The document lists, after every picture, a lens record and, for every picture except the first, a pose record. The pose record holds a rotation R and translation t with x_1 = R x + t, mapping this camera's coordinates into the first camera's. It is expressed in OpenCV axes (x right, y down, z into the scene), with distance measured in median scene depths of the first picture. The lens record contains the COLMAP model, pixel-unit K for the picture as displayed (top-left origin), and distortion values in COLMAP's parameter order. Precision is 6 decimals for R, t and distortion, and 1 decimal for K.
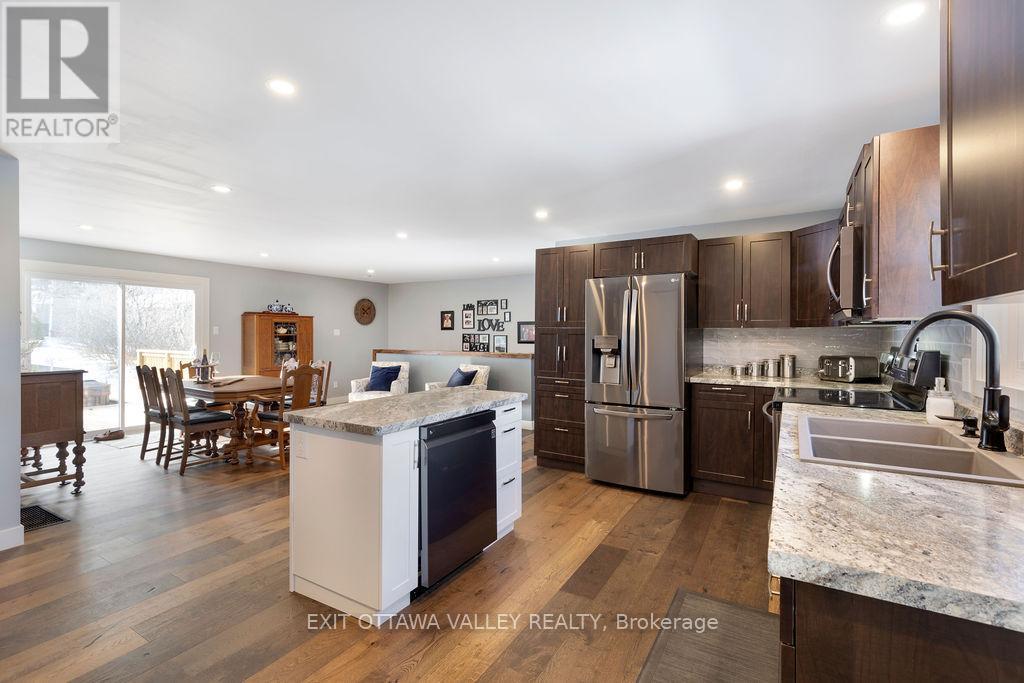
lens RADIAL K [[461.4, 0, 527.8], [0, 461.4, 340.4], [0, 0, 1]] dist [0.003417, -0.000062]
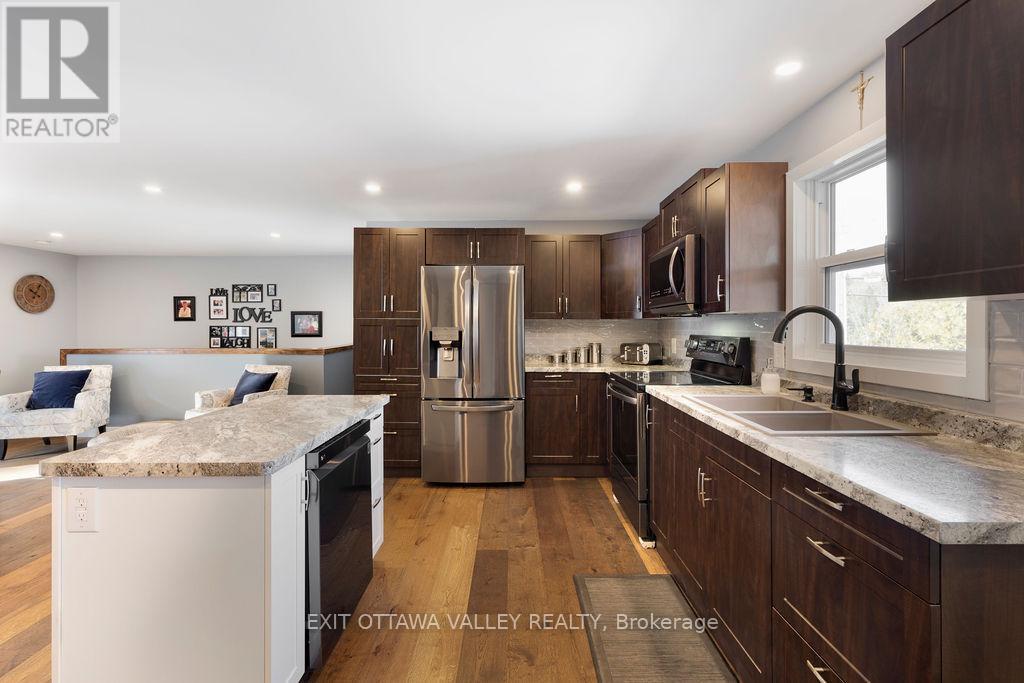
lens RADIAL K [[461.4, 0, 516.7], [0, 461.4, 330.9], [0, 0, 1]] dist [0.003417, -0.000062]
pose [[0.864163, -0.009182, 0.503129, -0.177850], [0.010333, 0.999946, 0.000501, -0.001460], [-0.503106, 0.004766, 0.864211, 0.113340]]
